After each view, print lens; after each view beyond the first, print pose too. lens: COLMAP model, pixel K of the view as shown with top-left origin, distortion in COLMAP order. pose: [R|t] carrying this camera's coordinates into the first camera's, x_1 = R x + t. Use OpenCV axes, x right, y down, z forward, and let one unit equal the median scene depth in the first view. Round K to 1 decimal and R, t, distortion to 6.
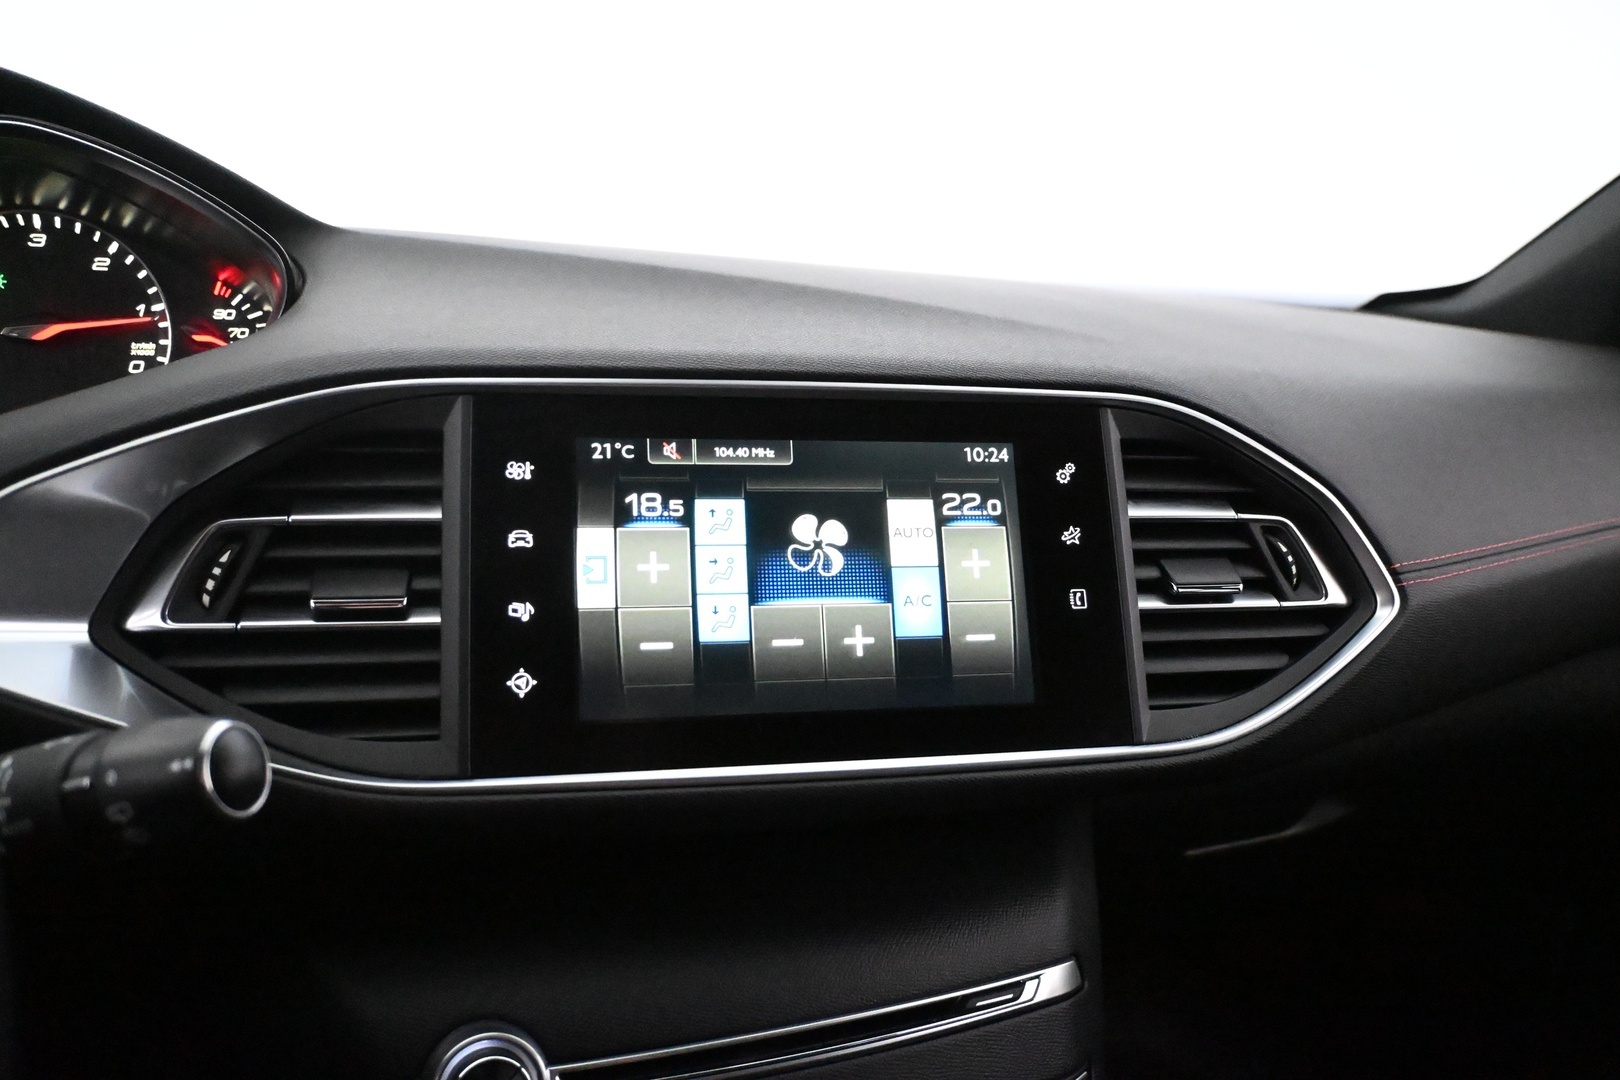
lens RADIAL K [[1212.4, 0, 810.0], [0, 1212.4, 538.0], [0, 0, 1]] dist [-0.015754, 0.007134]
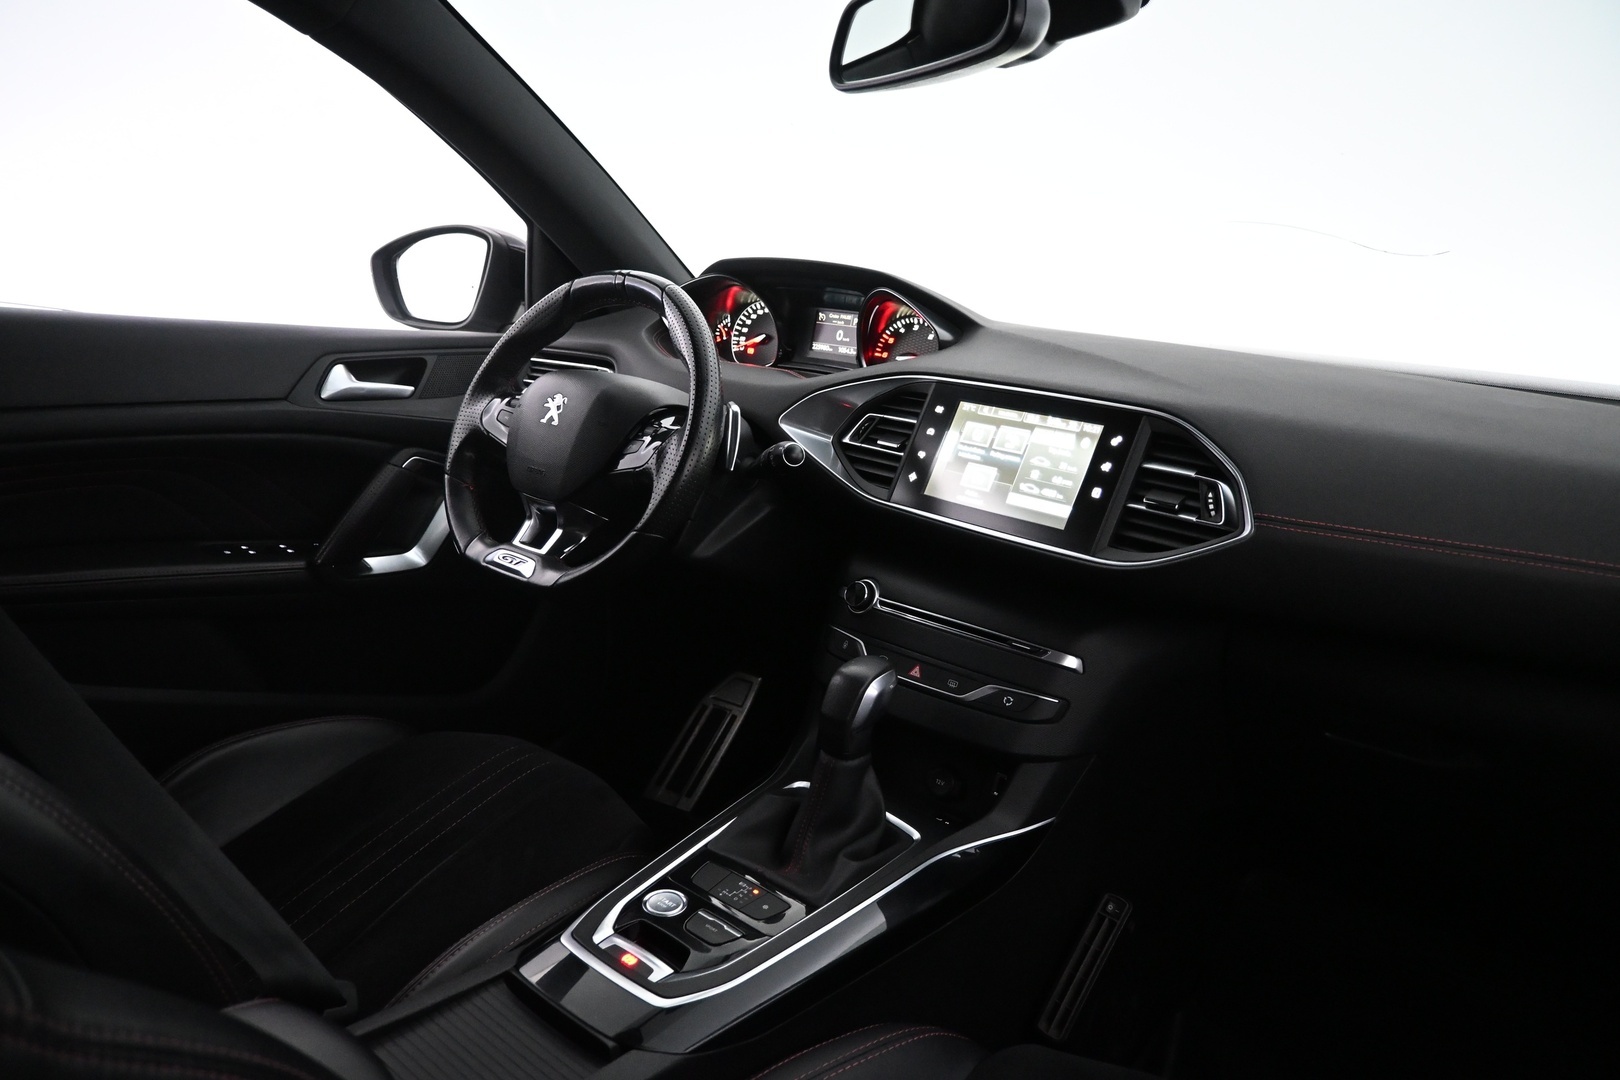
lens RADIAL K [[1099.6, 0, 805.4], [0, 1099.6, 531.3], [0, 0, 1]] dist [-0.000720, -0.001261]
pose [[0.482908, 0.184901, -0.855927, 1.689565], [-0.241277, 0.967713, 0.072923, 0.098367], [0.841775, 0.171300, 0.511929, -0.500129]]
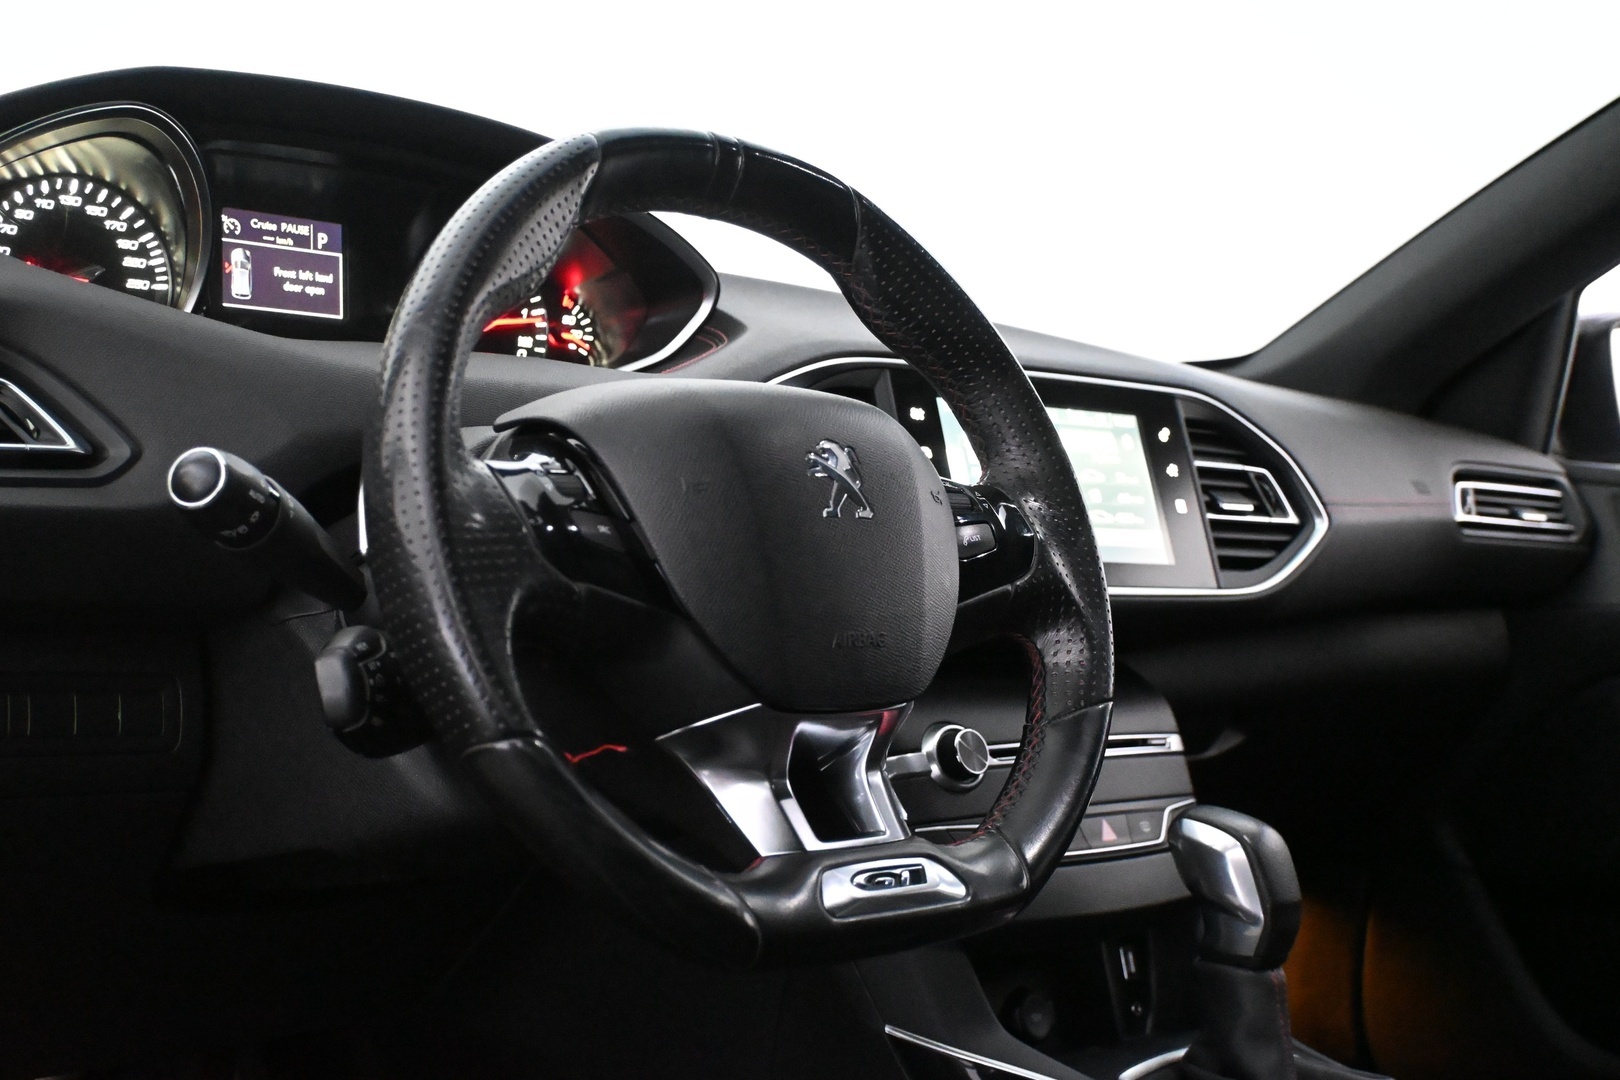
lens RADIAL K [[2079.0, 0, 815.7], [0, 2079.0, 540.2], [0, 0, 1]] dist [-0.015527, 0.000000]
pose [[0.919075, 0.006070, 0.394037, -1.337283], [0.045578, 0.991535, -0.121581, 0.410752], [-0.391439, 0.129702, 0.911018, -1.380988]]
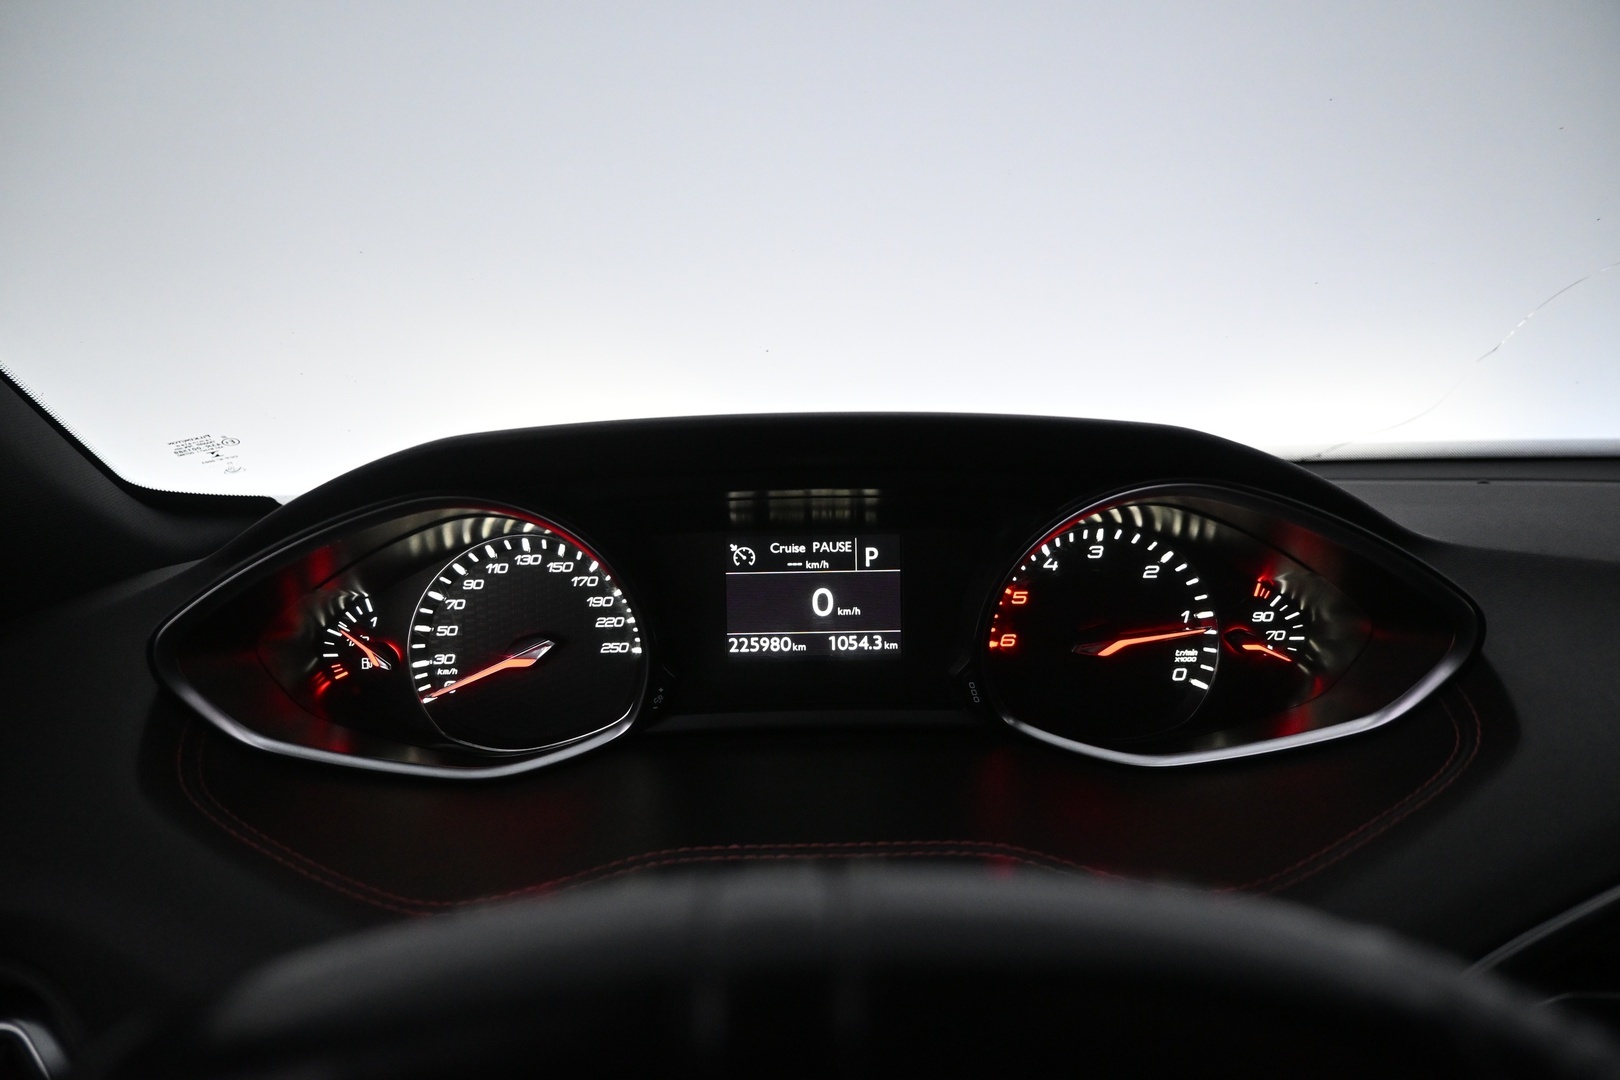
lens RADIAL K [[1099.6, 0, 800.5], [0, 1099.6, 538.3], [0, 0, 1]] dist [-0.000720, -0.001261]
pose [[0.933839, 0.007442, -0.357616, -0.604354], [-0.012426, 0.999855, -0.011640, -0.271934], [0.357477, 0.015313, 0.933796, 0.072755]]
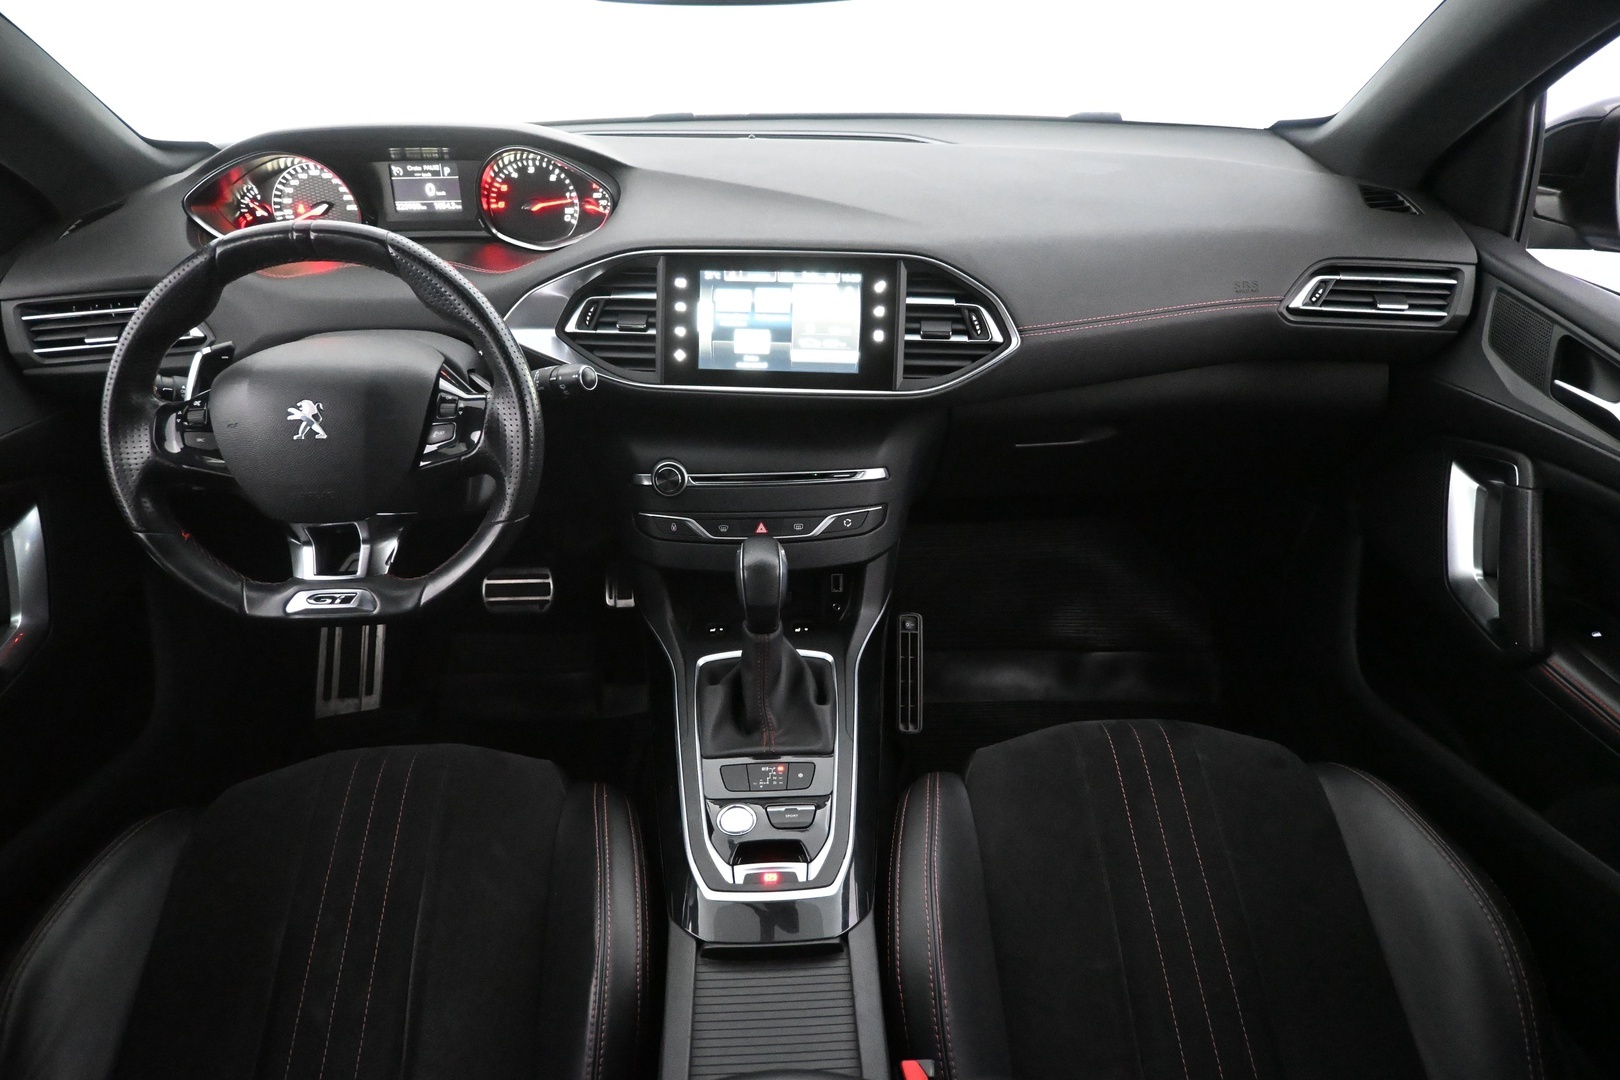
lens RADIAL K [[1099.6, 0, 806.1], [0, 1099.6, 532.6], [0, 0, 1]] dist [-0.000720, -0.001261]
pose [[0.944325, 0.117021, -0.307499, 0.840084], [-0.013765, 0.947844, 0.318437, -0.298655], [0.328725, -0.296475, 0.896684, -1.320350]]
